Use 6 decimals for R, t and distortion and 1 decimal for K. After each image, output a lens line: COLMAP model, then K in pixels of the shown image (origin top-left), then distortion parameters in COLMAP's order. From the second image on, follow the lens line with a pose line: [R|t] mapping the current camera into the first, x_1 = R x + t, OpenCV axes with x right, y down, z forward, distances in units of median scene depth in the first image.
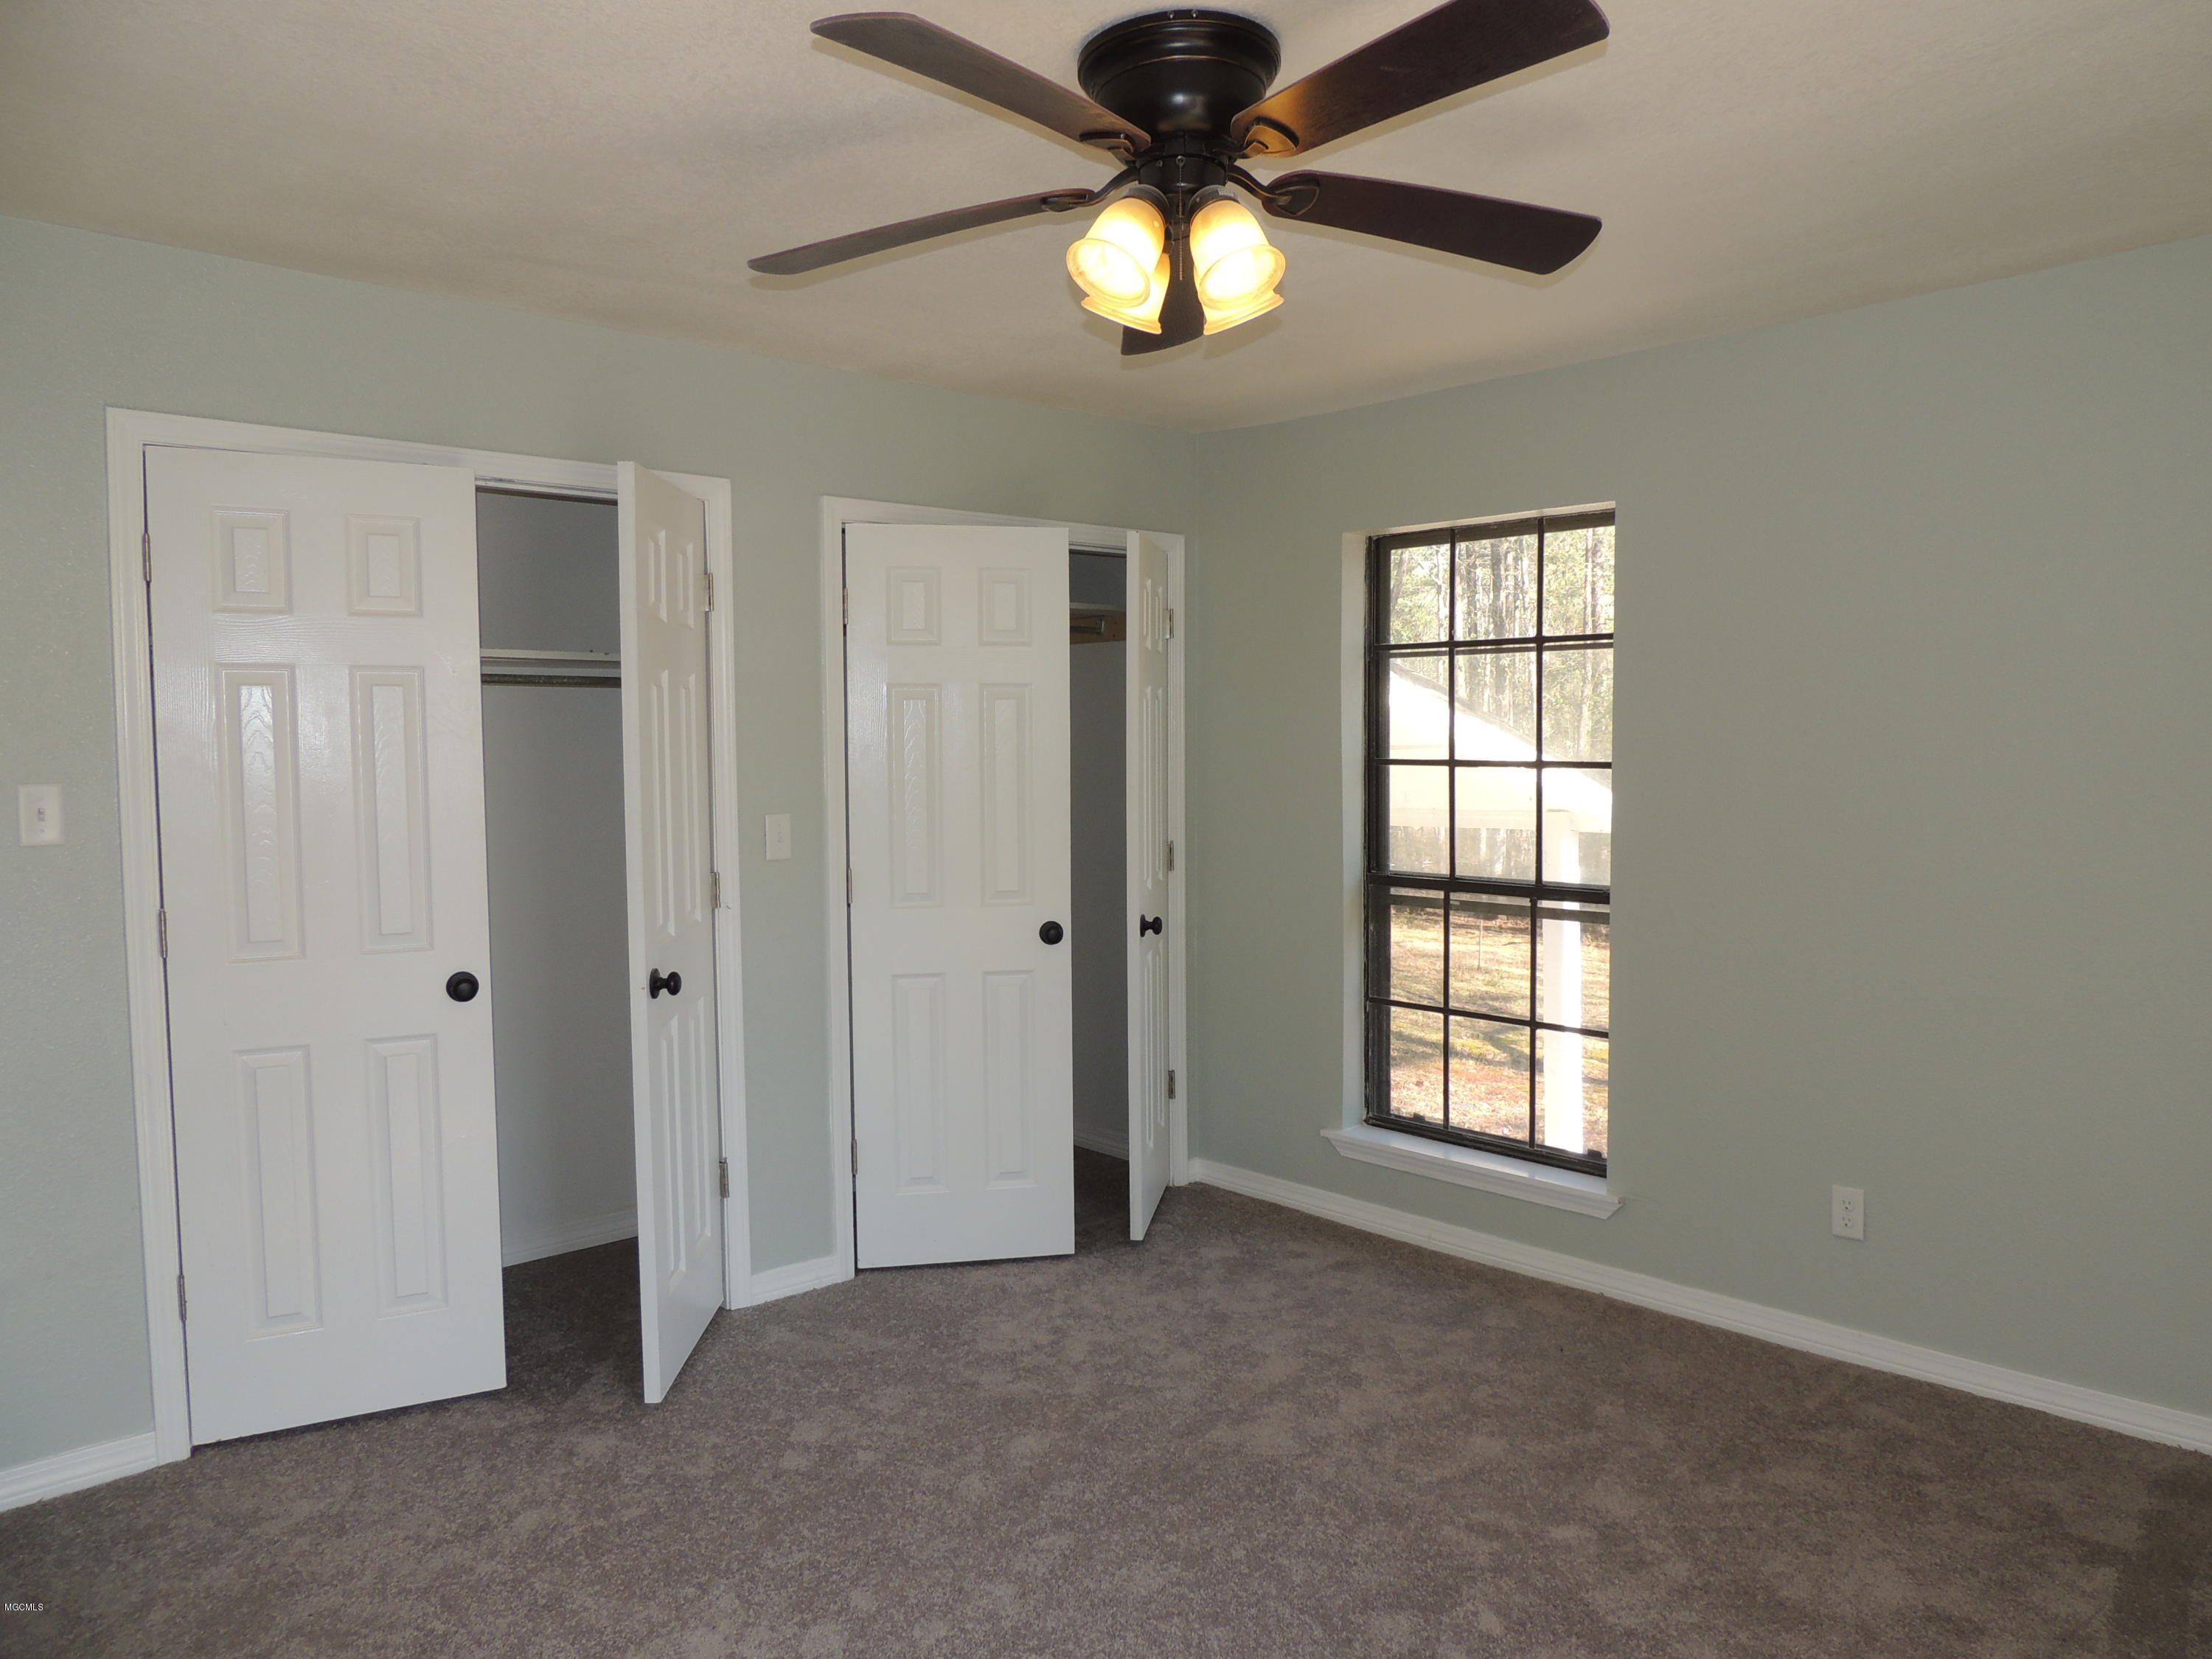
lens RADIAL K [[1572.2, 0, 1111.8], [0, 1572.2, 837.8], [0, 0, 1]] dist [-0.038502, 0.023248]
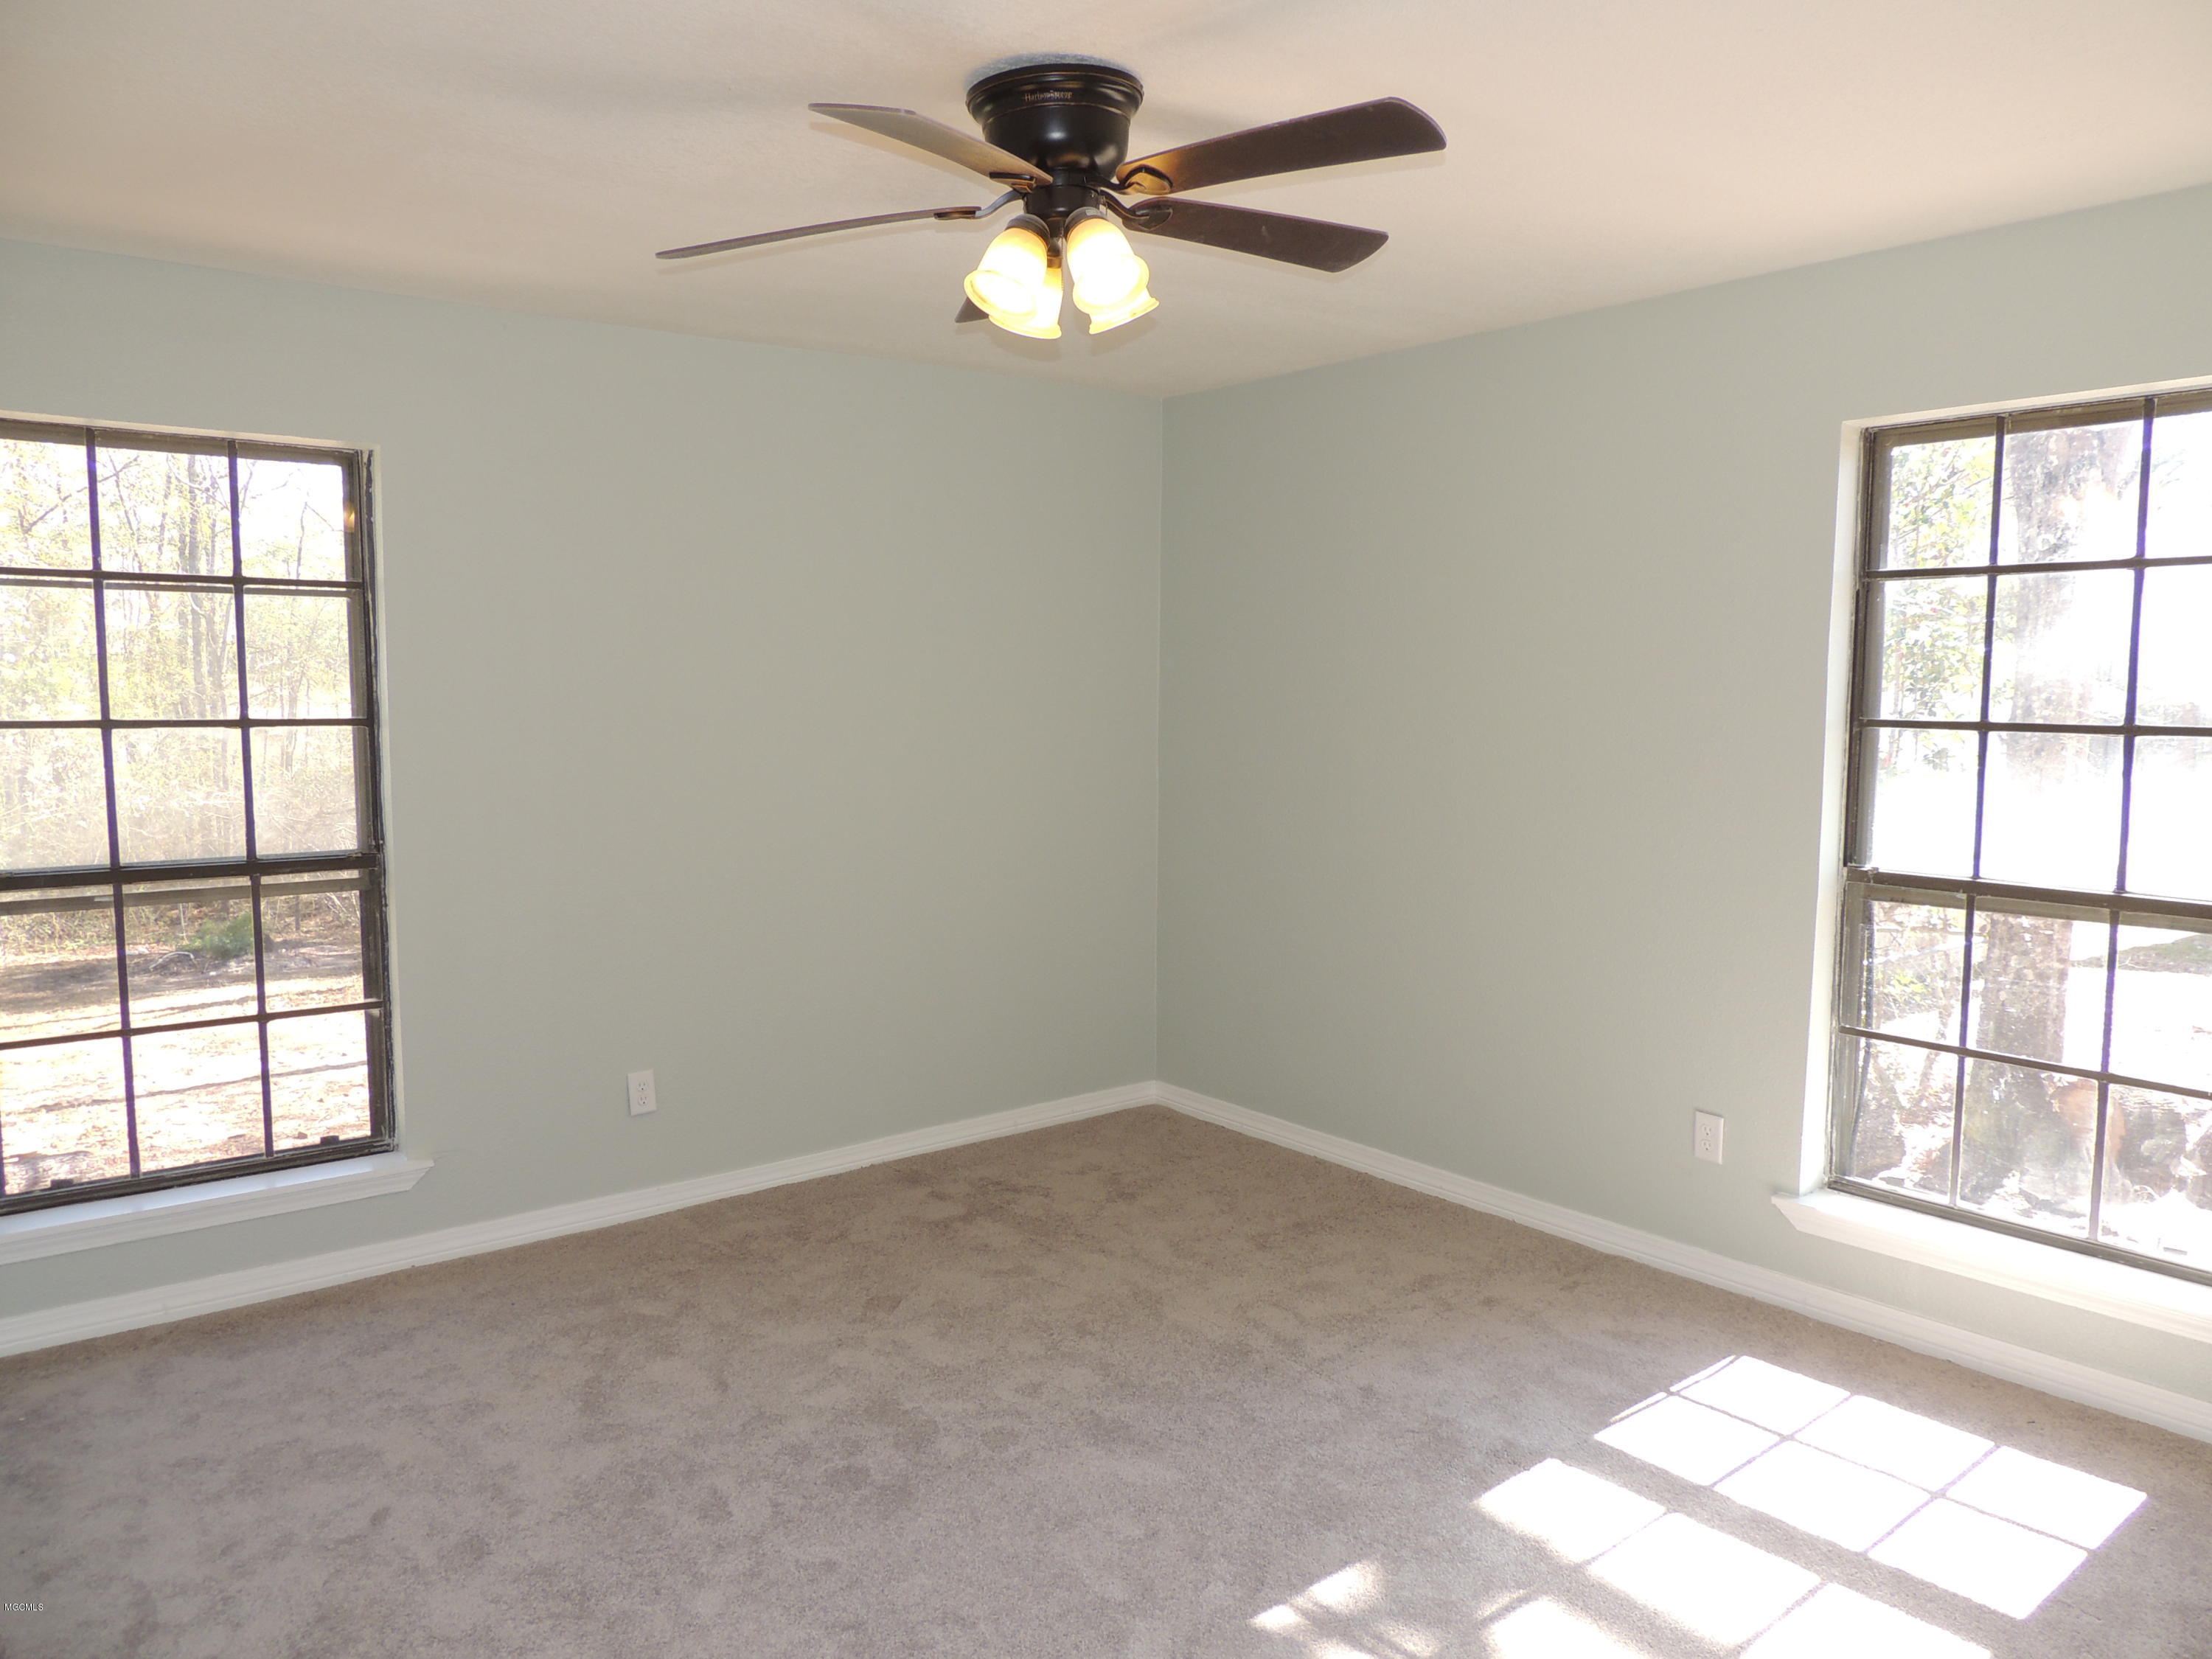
lens RADIAL K [[1572.2, 0, 1129.8], [0, 1572.2, 845.1], [0, 0, 1]] dist [-0.038502, 0.023248]
pose [[0.051508, -0.091089, 0.994510, -0.577125], [0.058134, 0.994416, 0.088070, -0.027176], [-0.996979, 0.053279, 0.056515, 0.463111]]
